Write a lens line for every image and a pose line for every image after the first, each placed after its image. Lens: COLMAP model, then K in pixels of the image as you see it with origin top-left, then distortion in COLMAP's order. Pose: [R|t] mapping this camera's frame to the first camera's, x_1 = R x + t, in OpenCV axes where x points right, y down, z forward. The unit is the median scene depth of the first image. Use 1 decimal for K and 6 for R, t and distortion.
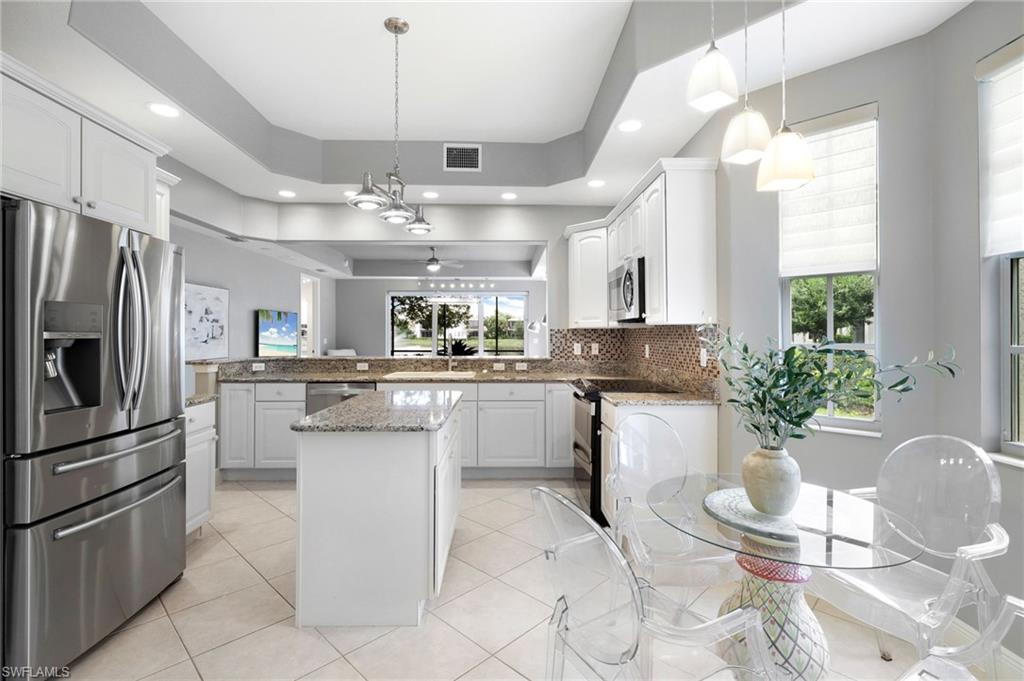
lens RADIAL K [[454.0, 0, 510.3], [0, 454.0, 333.7], [0, 0, 1]] dist [0.000428, 0.000021]
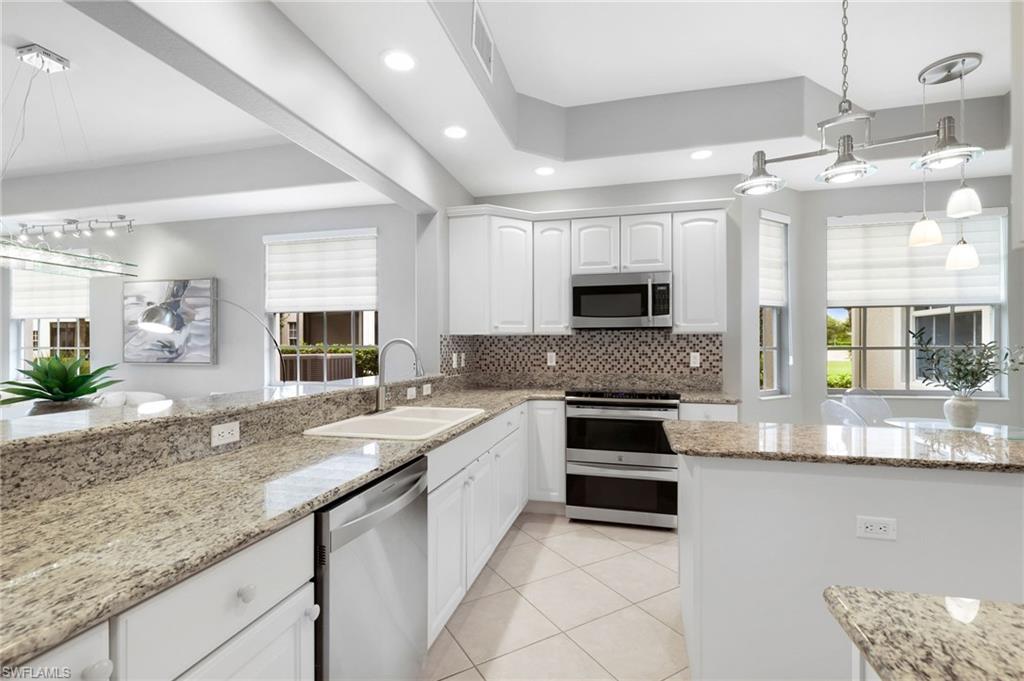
lens RADIAL K [[454.0, 0, 511.9], [0, 454.0, 344.6], [0, 0, 1]] dist [0.000428, 0.000021]
pose [[0.275006, 0.001499, 0.961441, -0.588391], [0.001966, 0.999996, -0.002122, 0.007803], [-0.961440, 0.002473, 0.275002, 0.705527]]
